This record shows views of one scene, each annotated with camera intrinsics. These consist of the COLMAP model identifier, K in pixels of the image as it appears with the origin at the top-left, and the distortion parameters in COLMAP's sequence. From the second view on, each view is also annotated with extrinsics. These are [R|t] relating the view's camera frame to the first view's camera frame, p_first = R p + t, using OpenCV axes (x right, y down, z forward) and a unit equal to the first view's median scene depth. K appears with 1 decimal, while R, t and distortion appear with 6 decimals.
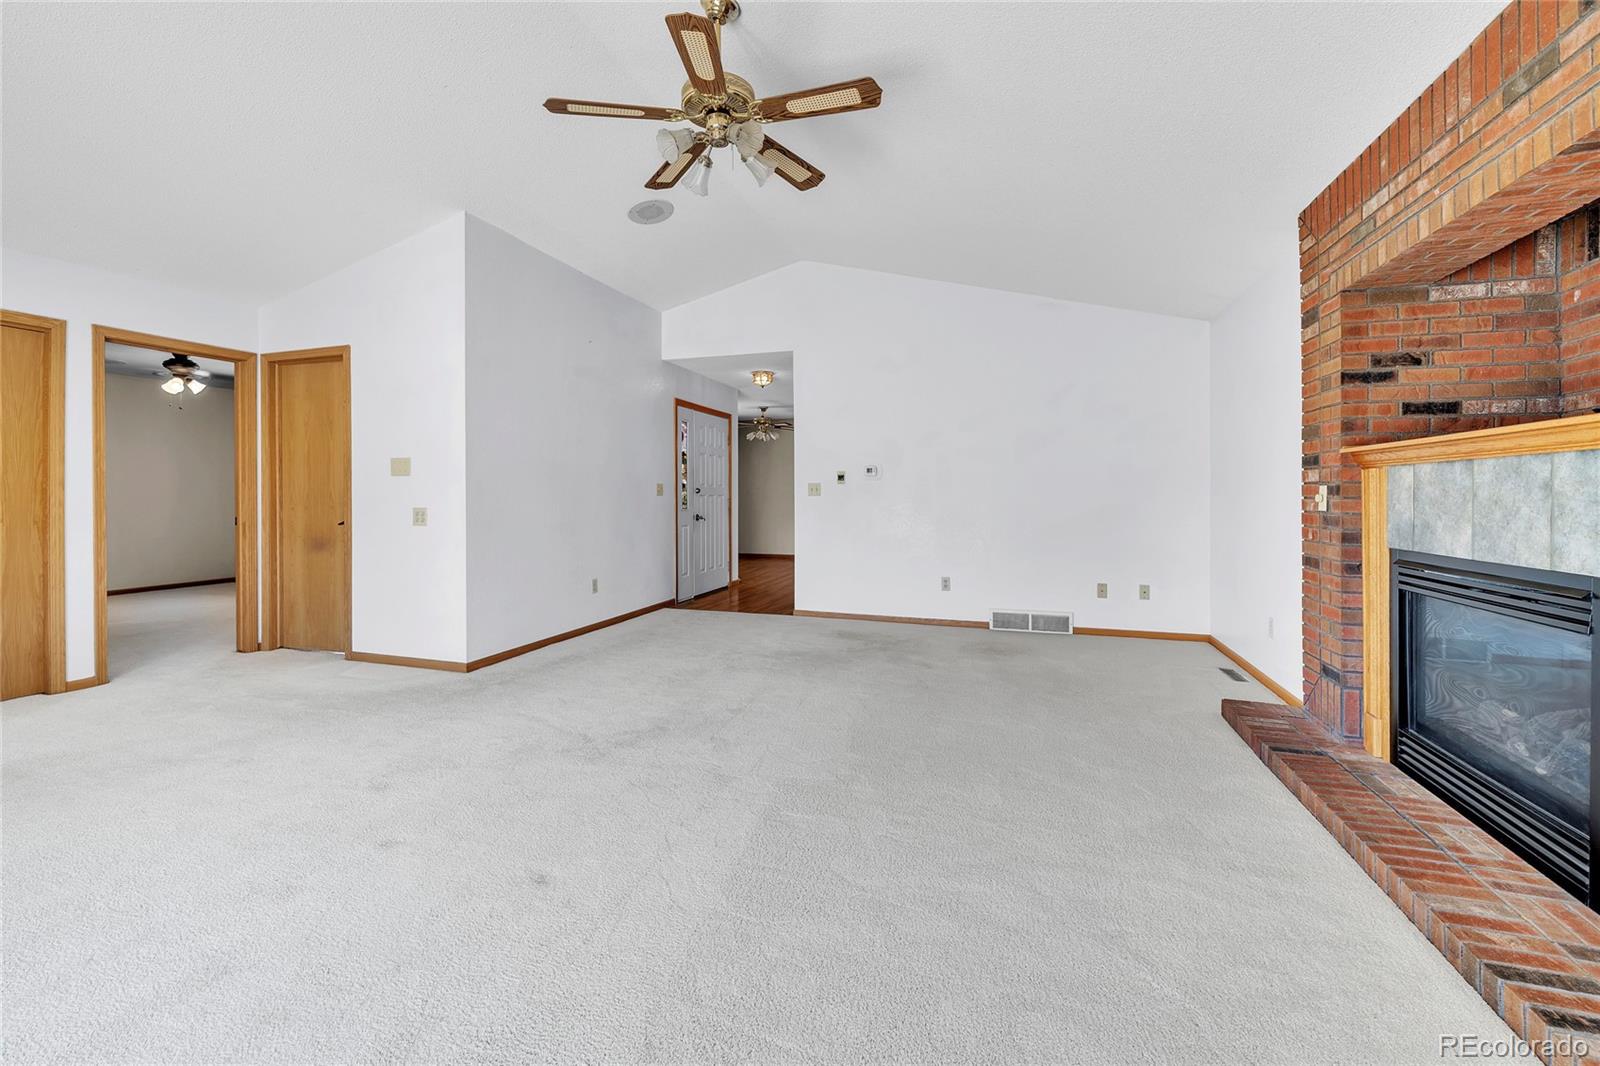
lens RADIAL K [[676.3, 0, 794.5], [0, 676.3, 496.1], [0, 0, 1]] dist [-0.000412, -0.000046]
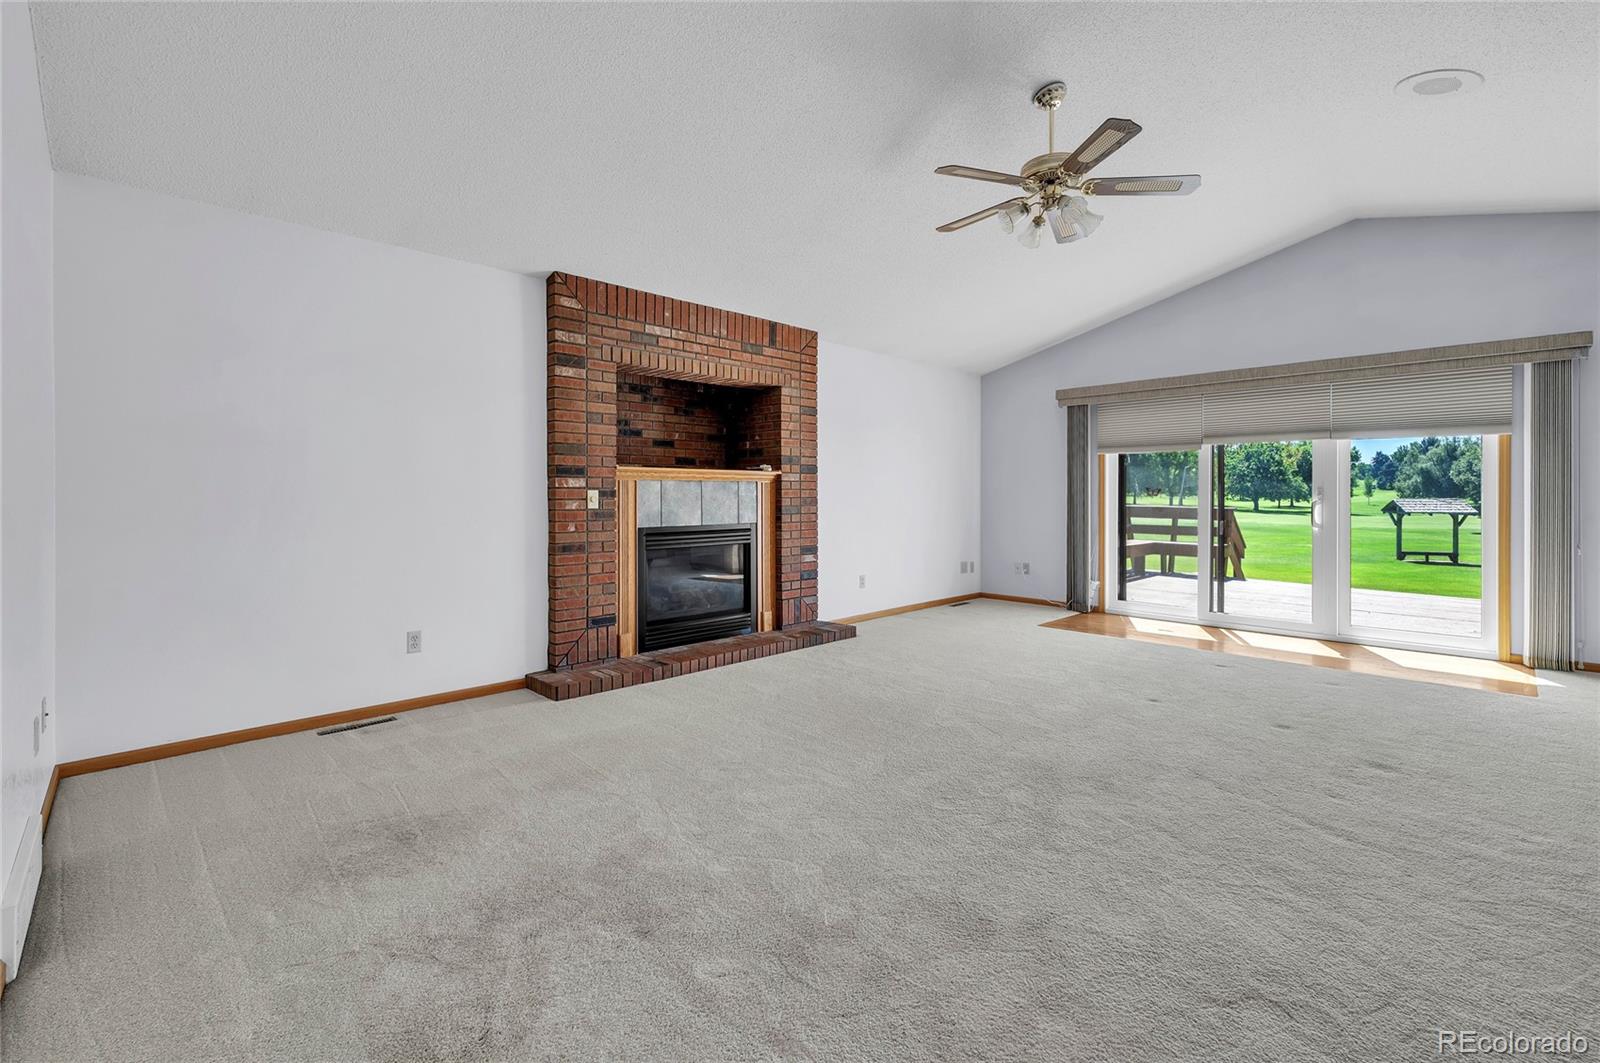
lens RADIAL K [[687.4, 0, 800.8], [0, 687.4, 497.4], [0, 0, 1]] dist [-0.000196, -0.000060]
pose [[-0.884065, -0.000866, 0.467364, -0.270494], [0.002587, 0.999974, 0.006748, -0.009614], [-0.467357, 0.007175, -0.884039, 2.144228]]
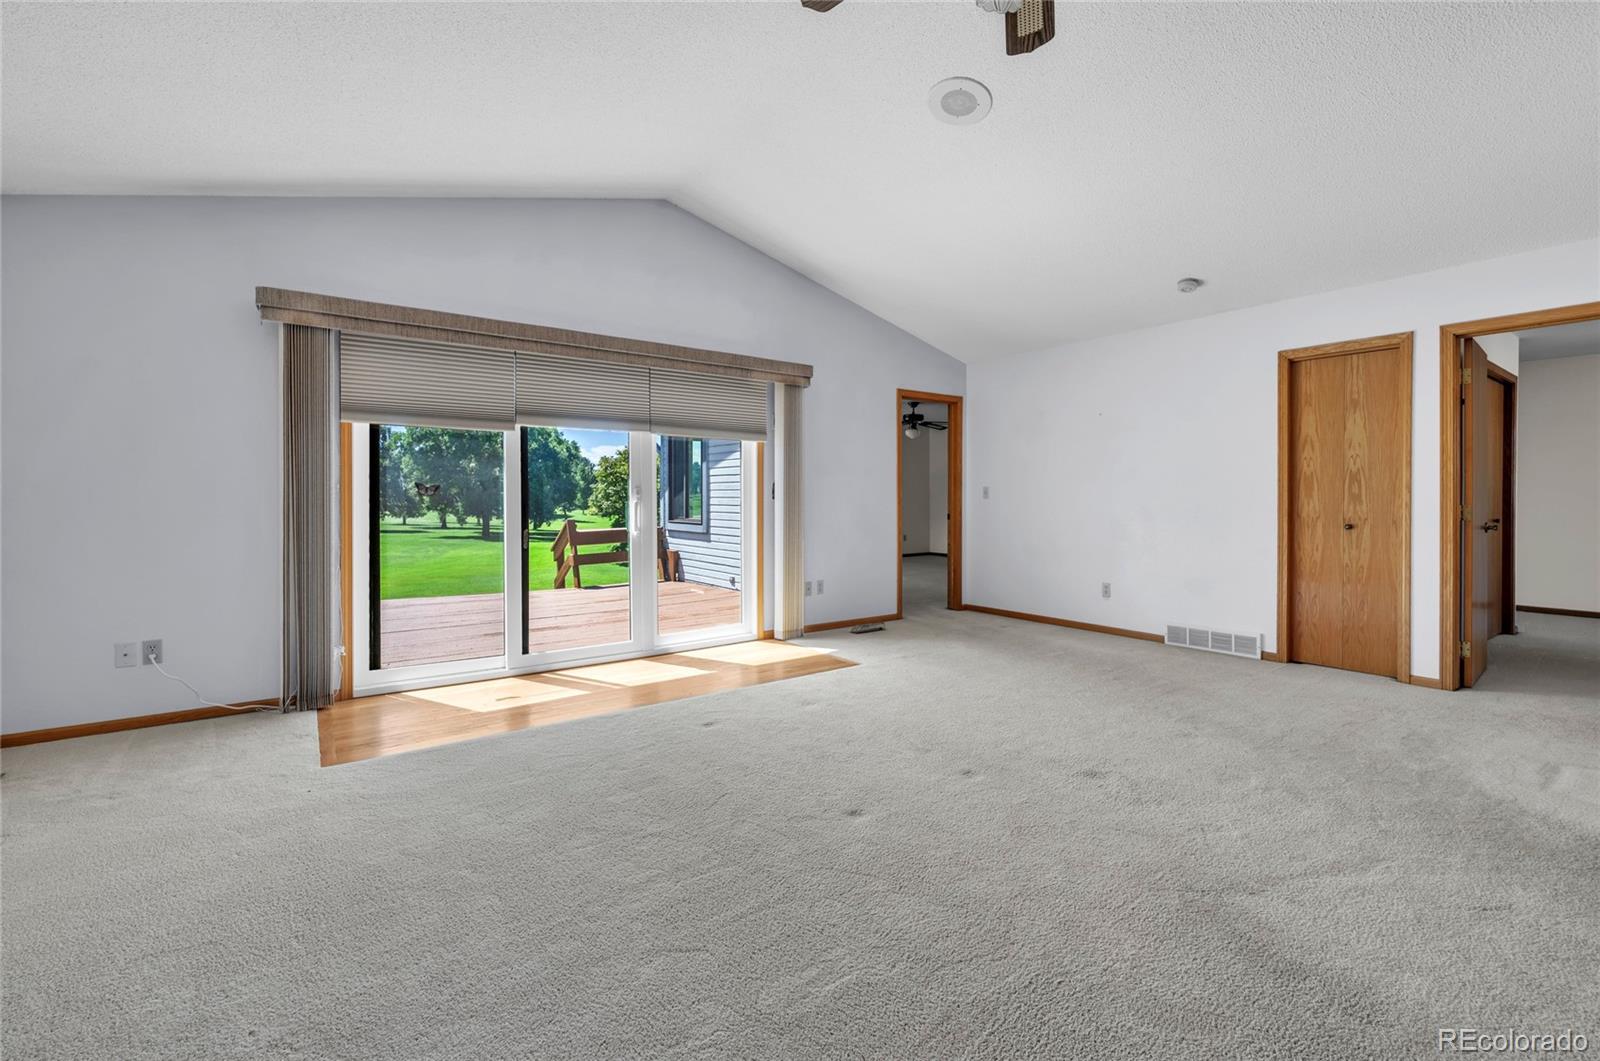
lens RADIAL K [[687.4, 0, 800.8], [0, 687.4, 496.4], [0, 0, 1]] dist [-0.000196, -0.000060]
pose [[-0.590666, -0.001036, -0.806915, 0.457431], [-0.004357, 0.999989, 0.001906, 0.000347], [0.806904, 0.004641, -0.590664, 1.124748]]
